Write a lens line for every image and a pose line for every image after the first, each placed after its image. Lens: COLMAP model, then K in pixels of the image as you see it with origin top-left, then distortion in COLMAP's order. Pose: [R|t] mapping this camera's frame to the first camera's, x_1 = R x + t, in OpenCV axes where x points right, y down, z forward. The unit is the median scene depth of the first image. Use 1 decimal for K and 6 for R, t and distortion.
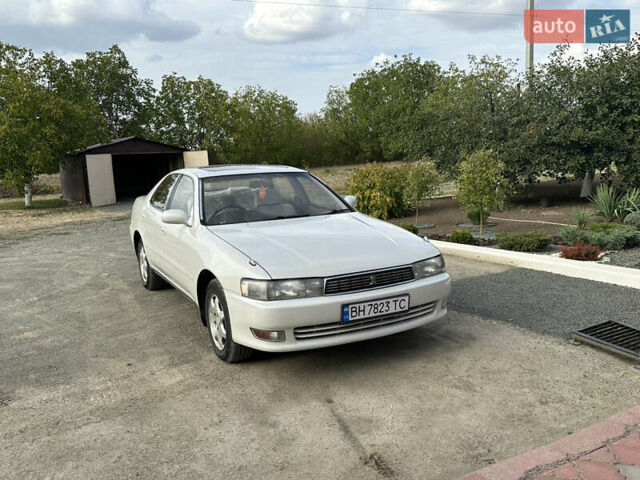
lens RADIAL K [[563.8, 0, 320.0], [0, 563.8, 240.0], [0, 0, 1]] dist [0.124940, -0.216973]
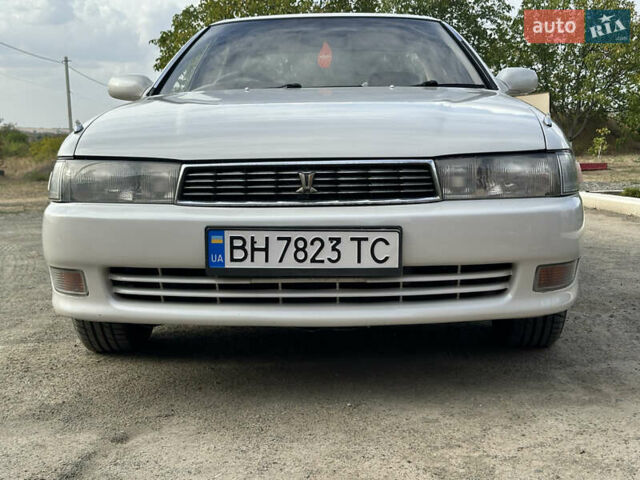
lens RADIAL K [[928.2, 0, 313.1], [0, 928.2, 250.4], [0, 0, 1]] dist [0.111672, 0.039636]
pose [[0.869987, 0.086462, -0.485434, 0.427614], [-0.096091, 0.995360, 0.005073, 0.116244], [0.483620, 0.042232, 0.874258, 0.418360]]
